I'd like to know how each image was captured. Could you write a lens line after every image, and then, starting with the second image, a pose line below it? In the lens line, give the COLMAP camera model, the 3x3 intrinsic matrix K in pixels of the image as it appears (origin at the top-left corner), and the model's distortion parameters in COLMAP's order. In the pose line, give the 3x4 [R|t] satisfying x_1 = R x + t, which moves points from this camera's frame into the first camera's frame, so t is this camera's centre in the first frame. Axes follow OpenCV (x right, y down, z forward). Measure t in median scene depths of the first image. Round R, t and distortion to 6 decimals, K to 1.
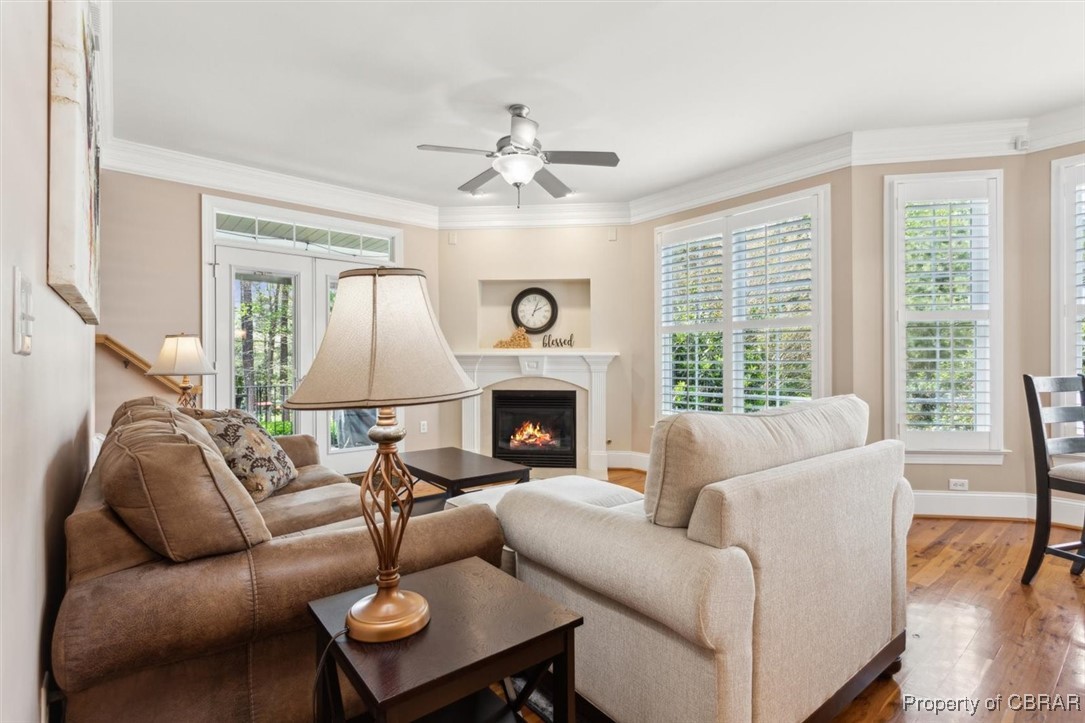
lens RADIAL K [[511.0, 0, 543.2], [0, 511.0, 366.9], [0, 0, 1]] dist [-0.003402, -0.000119]
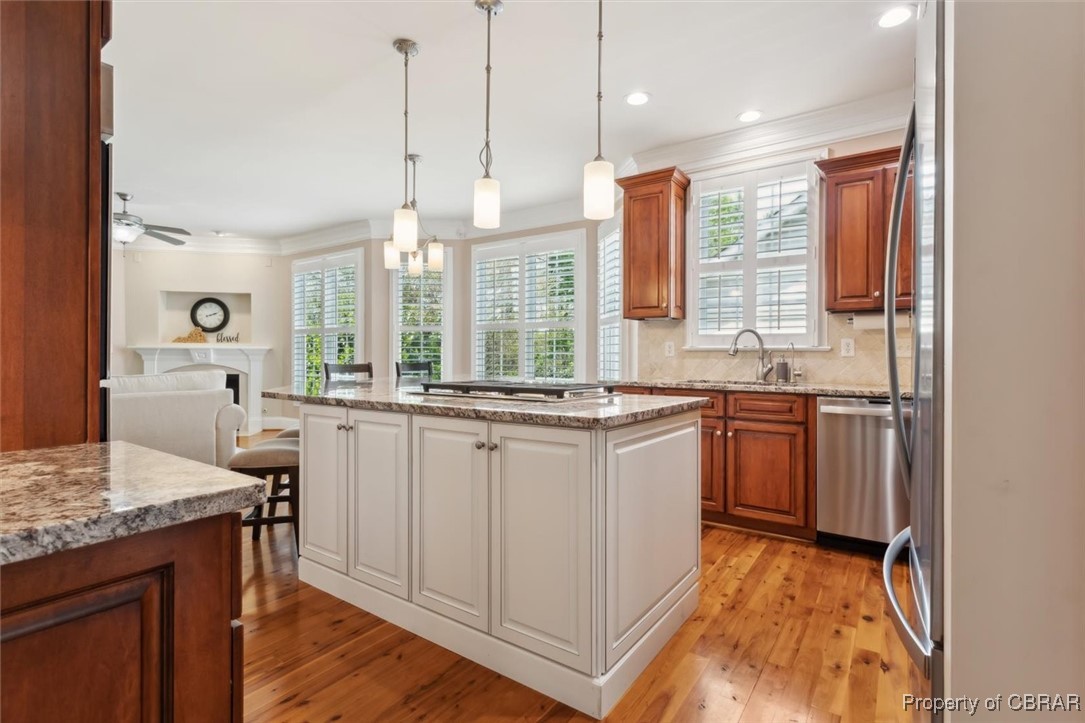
lens RADIAL K [[511.0, 0, 540.6], [0, 511.0, 356.5], [0, 0, 1]] dist [-0.003402, -0.000119]
pose [[0.963404, 0.002446, 0.268042, 0.466320], [-0.002562, 0.999997, 0.000082, -0.003135], [-0.268041, -0.000765, 0.963407, -0.528779]]
